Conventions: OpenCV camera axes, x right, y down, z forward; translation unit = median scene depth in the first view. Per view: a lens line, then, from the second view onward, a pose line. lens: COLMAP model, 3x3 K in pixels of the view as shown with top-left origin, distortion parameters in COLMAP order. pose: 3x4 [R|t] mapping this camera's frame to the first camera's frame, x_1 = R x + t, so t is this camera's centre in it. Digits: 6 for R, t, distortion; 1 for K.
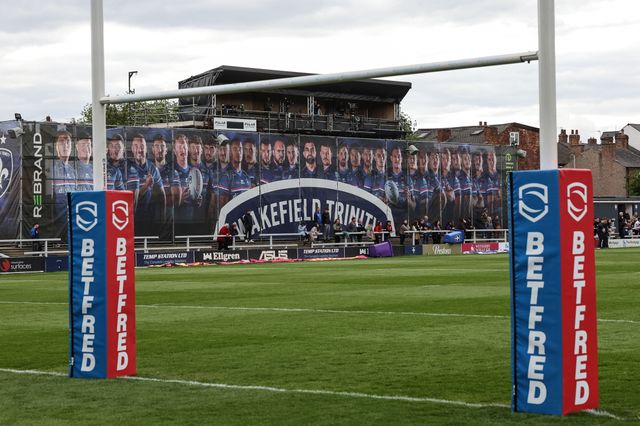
lens RADIAL K [[2090.4, 0, 319.1], [0, 2090.4, 213.9], [0, 0, 1]] dist [0.503714, 0.000000]
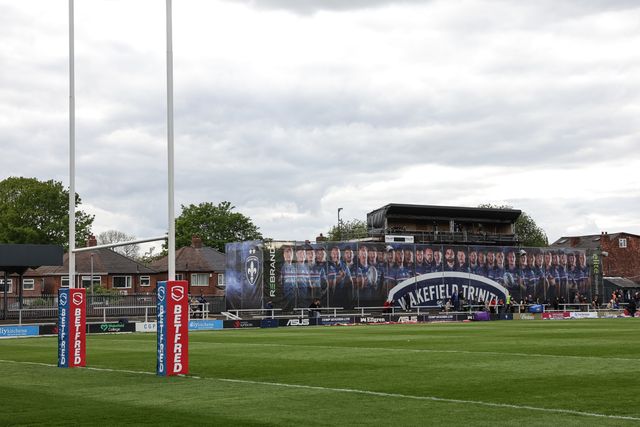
lens RADIAL K [[2090.4, 0, 320.5], [0, 2090.4, 209.0], [0, 0, 1]] dist [0.503714, 0.000000]
pose [[0.928244, -0.017873, -0.371543, 0.508695], [0.004023, 0.999269, -0.038020, -0.004339], [0.371951, 0.033798, 0.927637, -0.538220]]
